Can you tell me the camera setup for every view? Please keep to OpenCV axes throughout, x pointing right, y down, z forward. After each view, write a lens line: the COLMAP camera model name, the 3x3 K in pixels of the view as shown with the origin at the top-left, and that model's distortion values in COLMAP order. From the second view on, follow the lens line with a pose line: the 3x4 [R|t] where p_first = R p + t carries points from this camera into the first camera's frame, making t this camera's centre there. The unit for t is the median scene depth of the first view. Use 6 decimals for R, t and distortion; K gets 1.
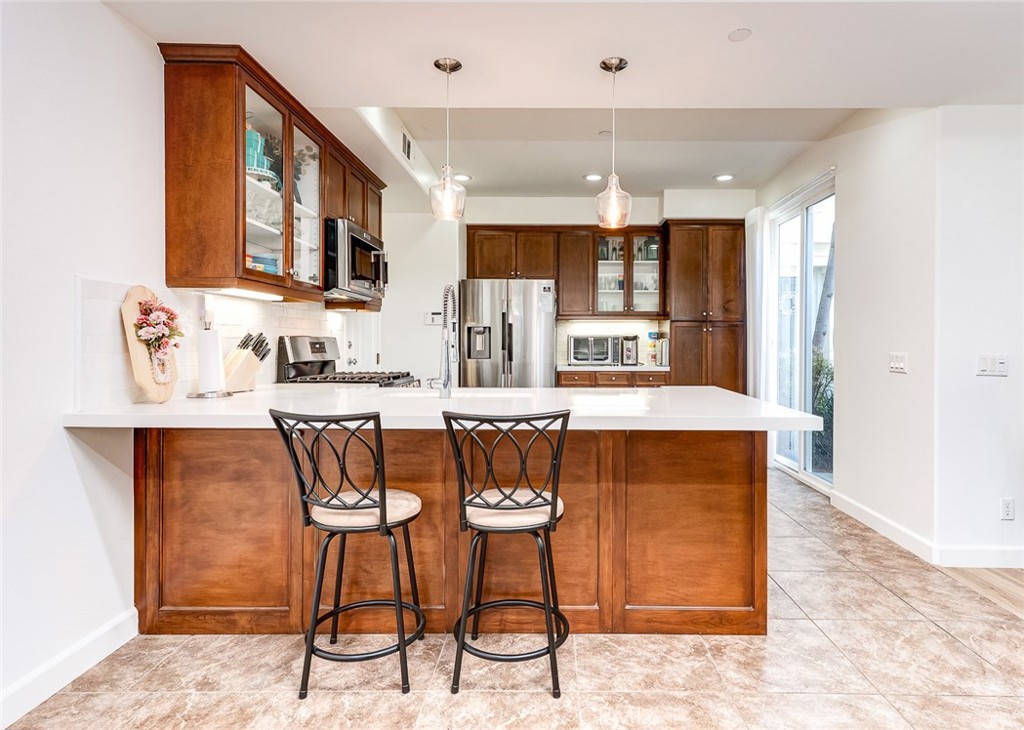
lens RADIAL K [[554.6, 0, 548.7], [0, 554.6, 341.8], [0, 0, 1]] dist [0.016396, -0.000034]
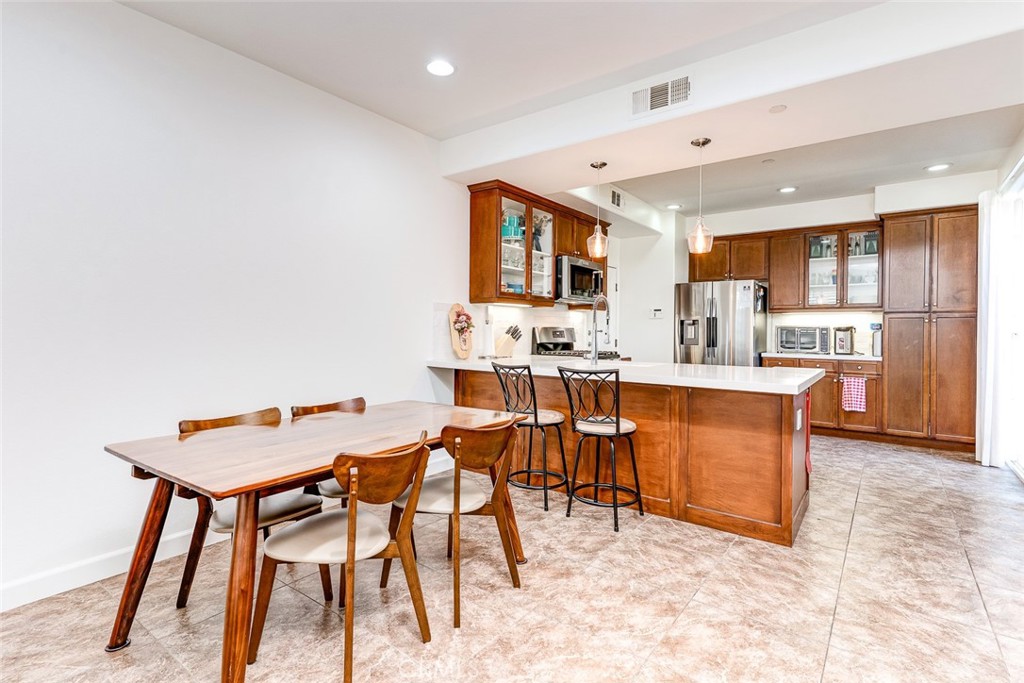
lens RADIAL K [[494.3, 0, 519.9], [0, 494.3, 332.1], [0, 0, 1]] dist [0.015897, 0.000189]
pose [[0.804516, 0.005543, -0.593906, 0.434282], [-0.005846, 0.999982, 0.001415, 0.002668], [0.593903, 0.002334, 0.804533, -0.277259]]
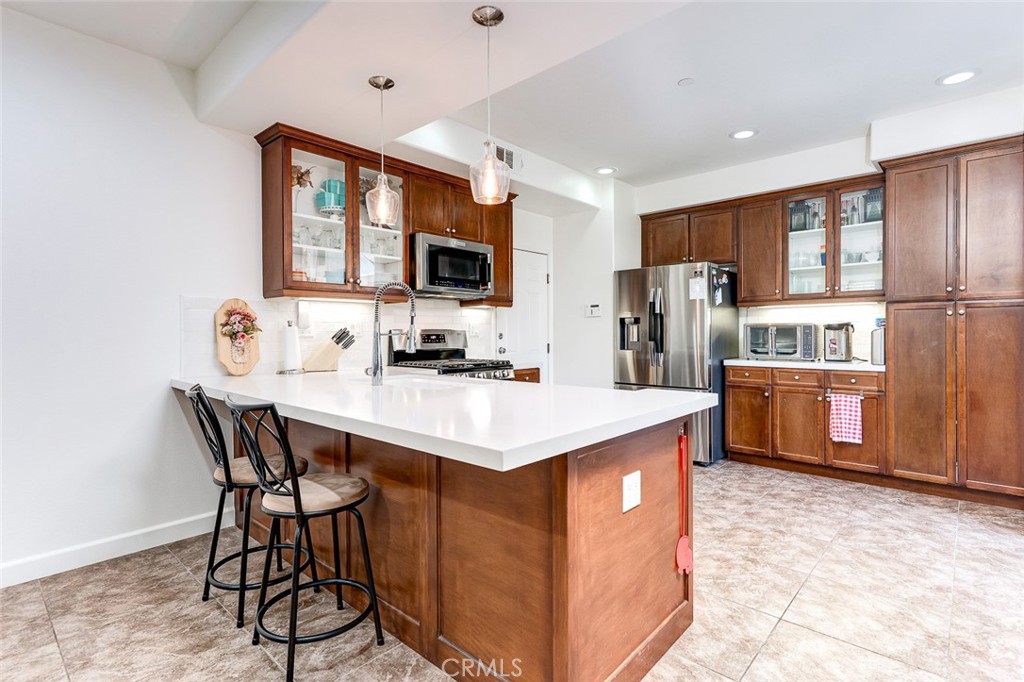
lens RADIAL K [[494.5, 0, 515.3], [0, 494.5, 334.5], [0, 0, 1]] dist [0.014994, -0.000130]
pose [[0.741318, -0.004460, -0.671140, 0.569147], [0.006057, 0.999982, 0.000045, 0.002786], [0.671127, -0.004098, 0.741331, 0.382361]]
